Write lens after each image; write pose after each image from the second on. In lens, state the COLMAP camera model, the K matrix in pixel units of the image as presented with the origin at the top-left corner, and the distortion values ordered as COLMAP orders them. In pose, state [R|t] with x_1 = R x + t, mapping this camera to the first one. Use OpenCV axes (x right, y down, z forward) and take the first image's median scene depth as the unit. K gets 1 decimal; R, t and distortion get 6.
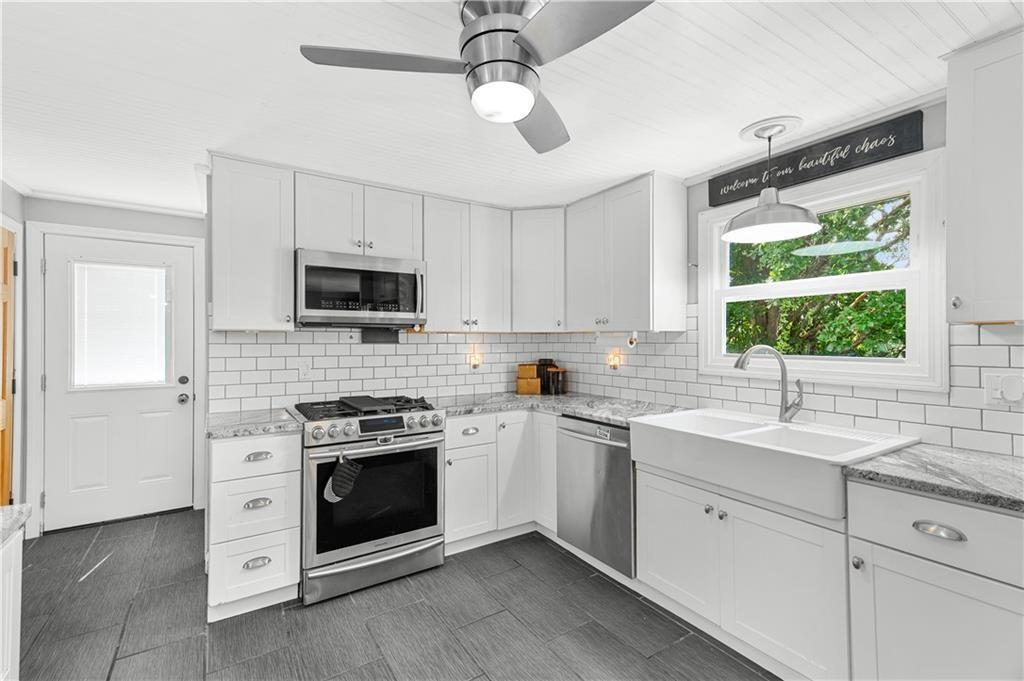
lens RADIAL K [[456.0, 0, 510.1], [0, 456.0, 339.9], [0, 0, 1]] dist [0.018621, 0.000217]
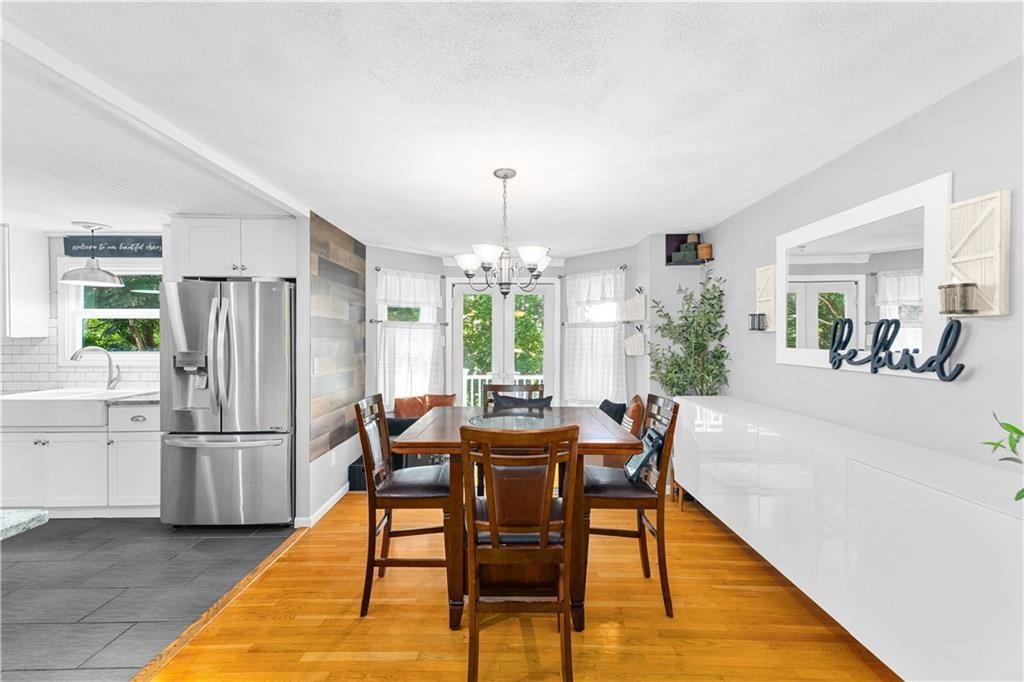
lens RADIAL K [[456.0, 0, 510.1], [0, 456.0, 340.4], [0, 0, 1]] dist [0.018621, 0.000217]
pose [[0.550077, -0.006149, 0.835091, -0.038703], [-0.000768, 0.999969, 0.007869, -0.021758], [-0.835114, -0.004969, 0.550055, -1.055320]]
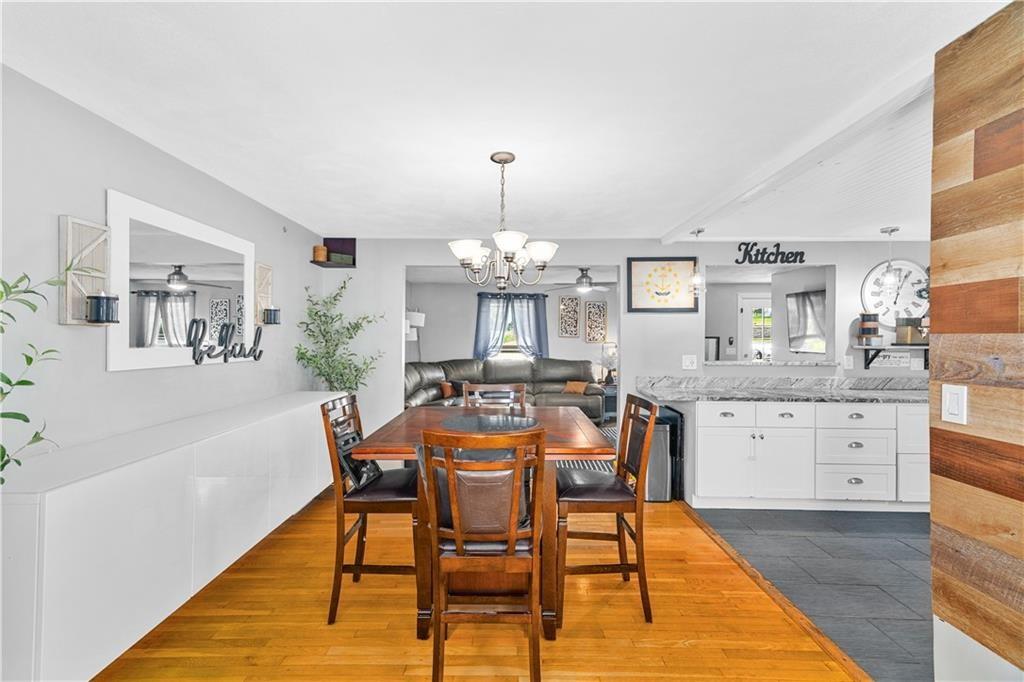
lens RADIAL K [[456.0, 0, 510.1], [0, 456.0, 340.4], [0, 0, 1]] dist [0.018621, 0.000217]
pose [[-0.551662, 0.000874, -0.834067, 1.448412], [-0.001123, 0.999998, 0.001791, -0.013048], [0.834067, 0.001924, -0.551660, -0.040260]]
